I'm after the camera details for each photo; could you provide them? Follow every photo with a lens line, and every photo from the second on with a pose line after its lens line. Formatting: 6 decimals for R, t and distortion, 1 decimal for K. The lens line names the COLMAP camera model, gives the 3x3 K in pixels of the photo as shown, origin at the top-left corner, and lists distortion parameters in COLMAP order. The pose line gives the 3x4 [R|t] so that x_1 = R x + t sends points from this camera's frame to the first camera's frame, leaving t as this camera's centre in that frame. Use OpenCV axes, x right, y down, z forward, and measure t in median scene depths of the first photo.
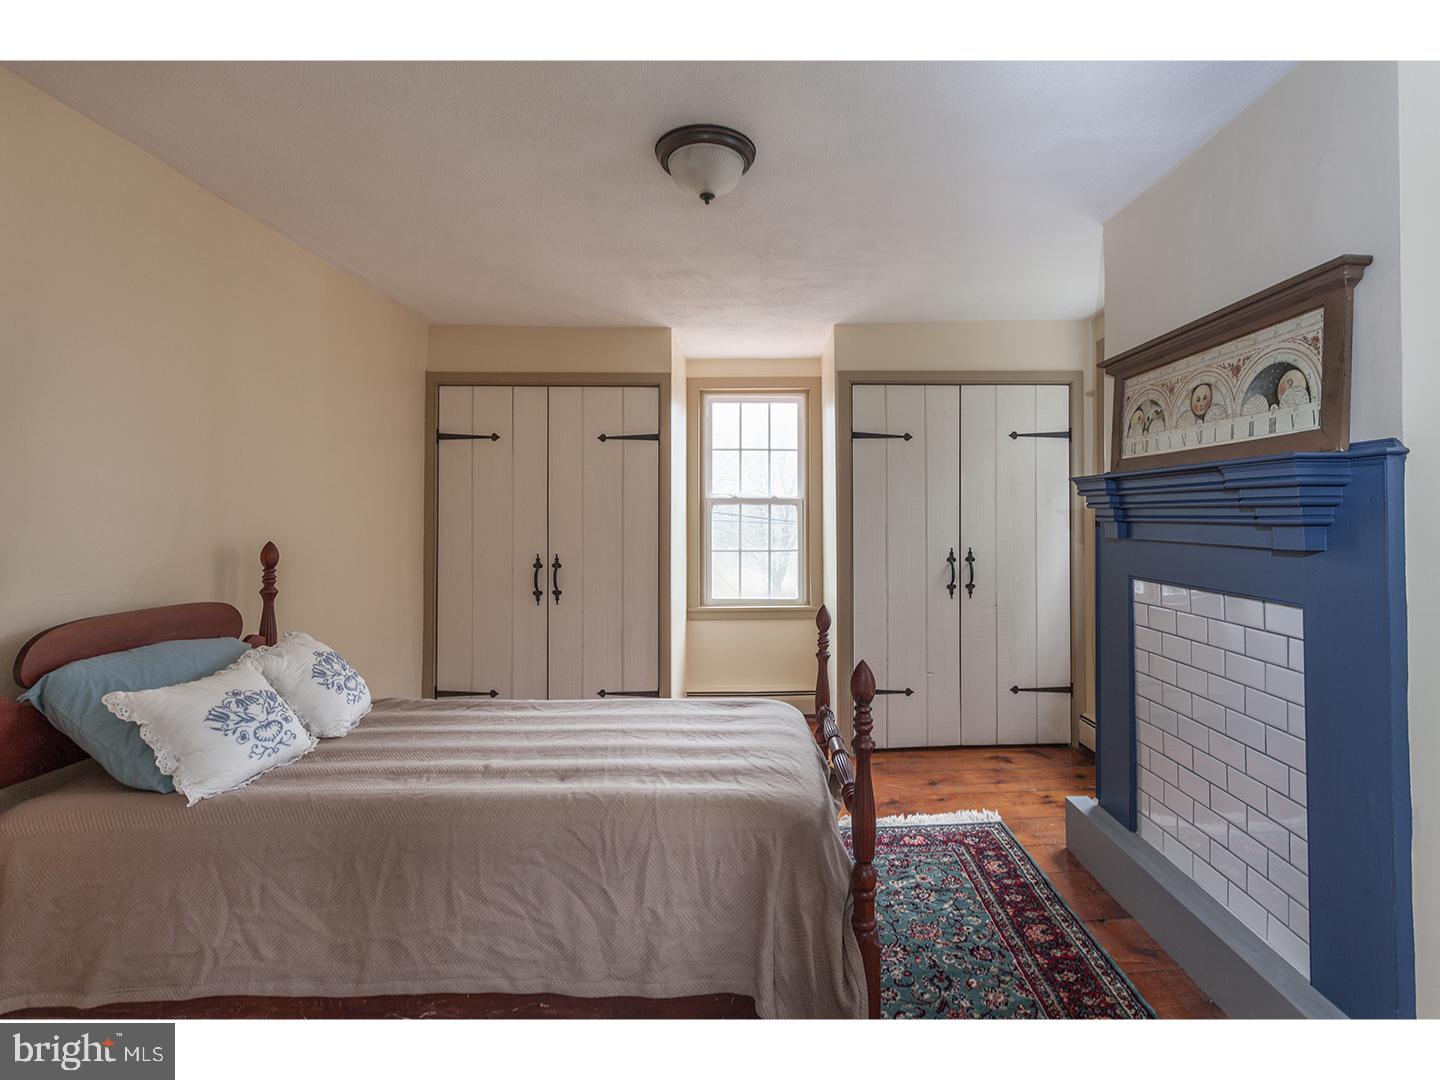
lens RADIAL K [[719.0, 0, 723.3], [0, 719.0, 500.2], [0, 0, 1]] dist [-0.002654, -0.000618]
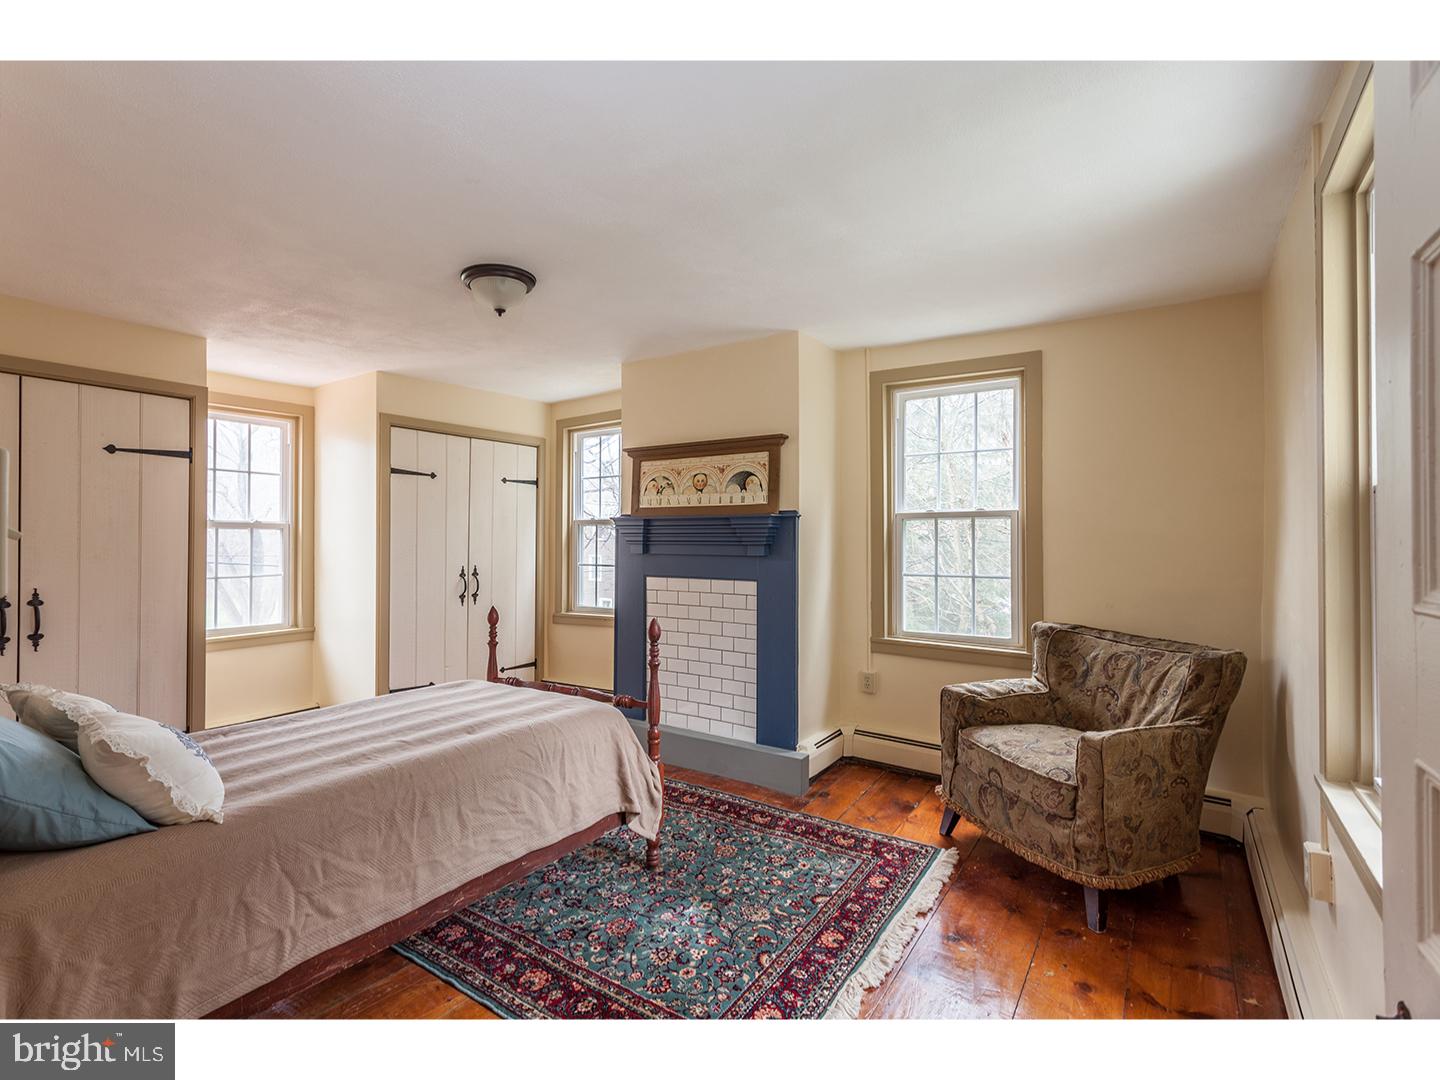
lens RADIAL K [[705.2, 0, 704.1], [0, 705.2, 538.3], [0, 0, 1]] dist [-0.006099, -0.000033]
pose [[0.568540, 0.002600, 0.822652, -0.927938], [-0.018344, 0.999786, 0.009518, -0.003679], [-0.822451, -0.020502, 0.568466, -0.107891]]
